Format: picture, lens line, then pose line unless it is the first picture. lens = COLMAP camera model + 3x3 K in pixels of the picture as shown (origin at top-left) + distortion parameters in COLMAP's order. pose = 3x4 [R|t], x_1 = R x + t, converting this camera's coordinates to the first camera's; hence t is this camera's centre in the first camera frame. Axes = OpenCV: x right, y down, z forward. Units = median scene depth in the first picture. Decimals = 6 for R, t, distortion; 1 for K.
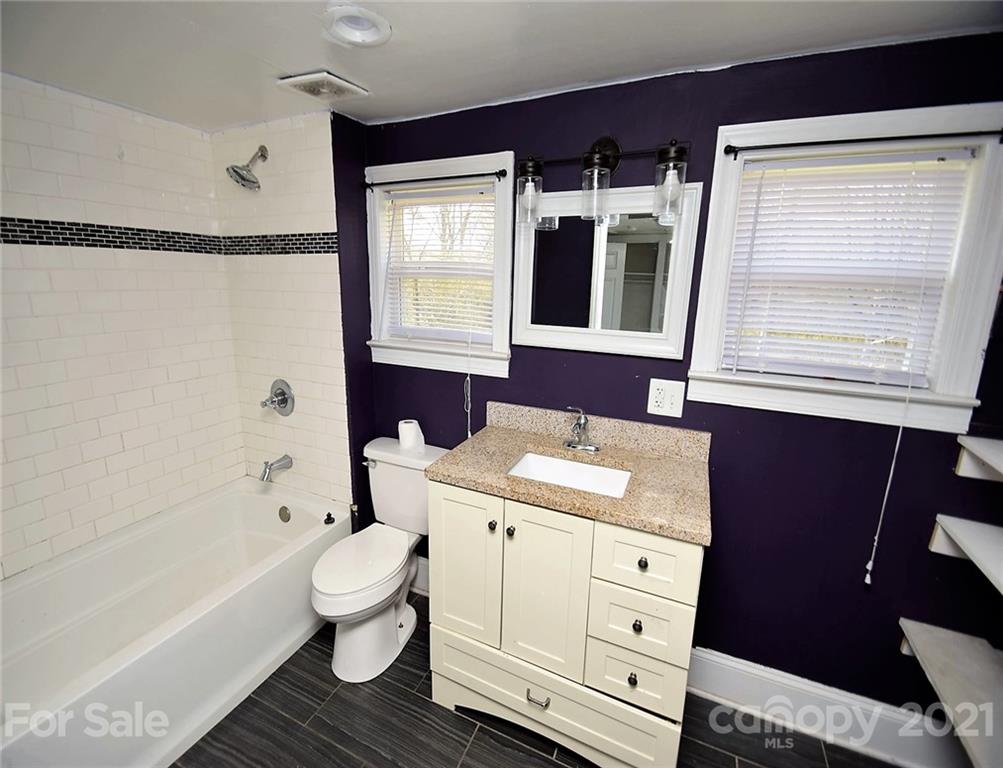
lens RADIAL K [[457.6, 0, 501.6], [0, 457.6, 382.0], [0, 0, 1]] dist [0.002112, -0.004823]
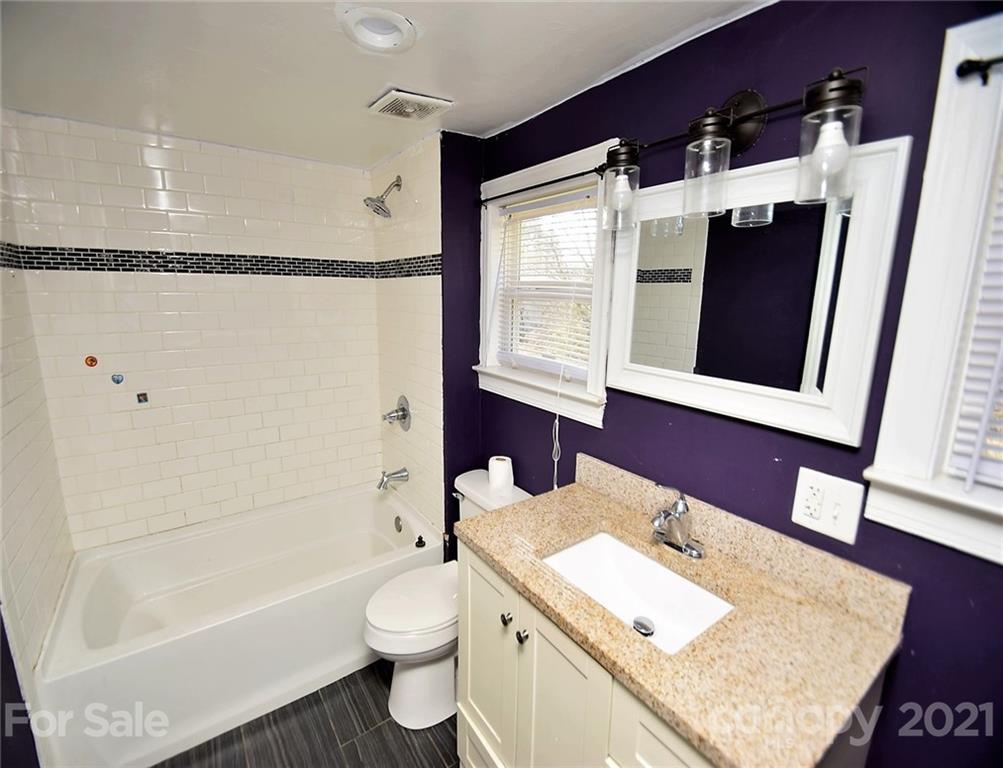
lens RADIAL K [[457.6, 0, 494.3], [0, 457.6, 381.2], [0, 0, 1]] dist [0.002112, -0.004823]
pose [[0.854240, 0.096703, -0.510805, 0.261836], [-0.114064, 0.993470, -0.002674, -0.069650], [0.507211, 0.060549, 0.859692, 0.241294]]
